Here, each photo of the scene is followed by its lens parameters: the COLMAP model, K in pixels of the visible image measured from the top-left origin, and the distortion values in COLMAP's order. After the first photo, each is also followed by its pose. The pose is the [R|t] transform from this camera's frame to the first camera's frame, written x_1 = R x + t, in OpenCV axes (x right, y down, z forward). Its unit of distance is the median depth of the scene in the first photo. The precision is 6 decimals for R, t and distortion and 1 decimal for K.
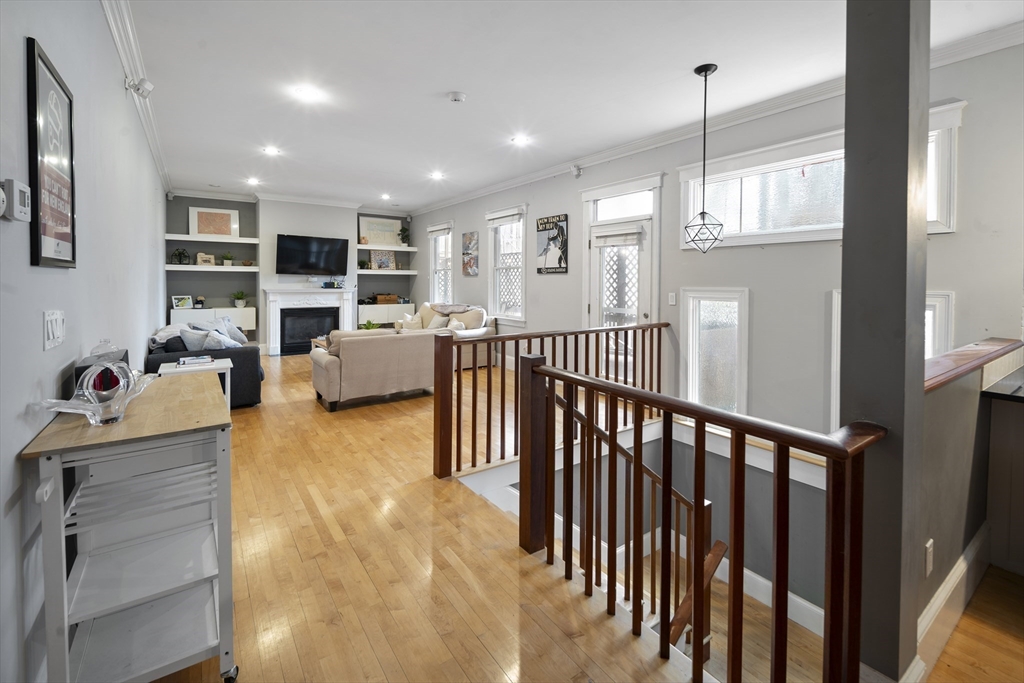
lens RADIAL K [[451.8, 0, 511.9], [0, 451.8, 344.9], [0, 0, 1]] dist [-0.000220, 0.000045]
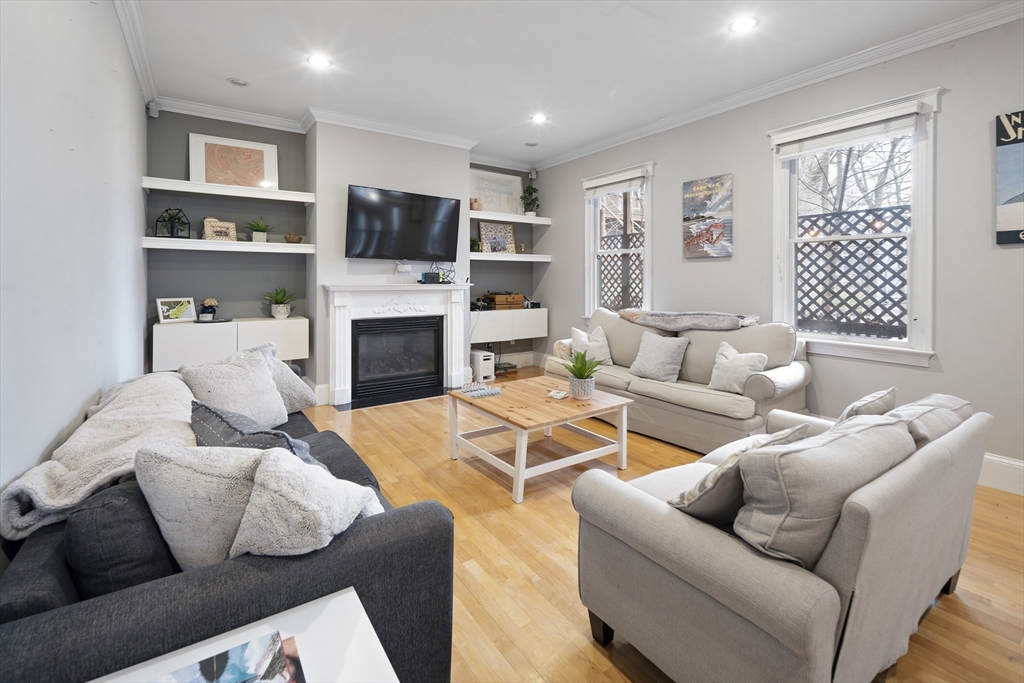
lens RADIAL K [[463.4, 0, 512.0], [0, 463.4, 341.5], [0, 0, 1]] dist [0.001215, 0.000188]
pose [[0.999806, -0.001042, -0.019657, -0.307154], [0.000964, 0.999992, -0.003997, -0.051818], [0.019661, 0.003978, 0.999799, 0.438143]]
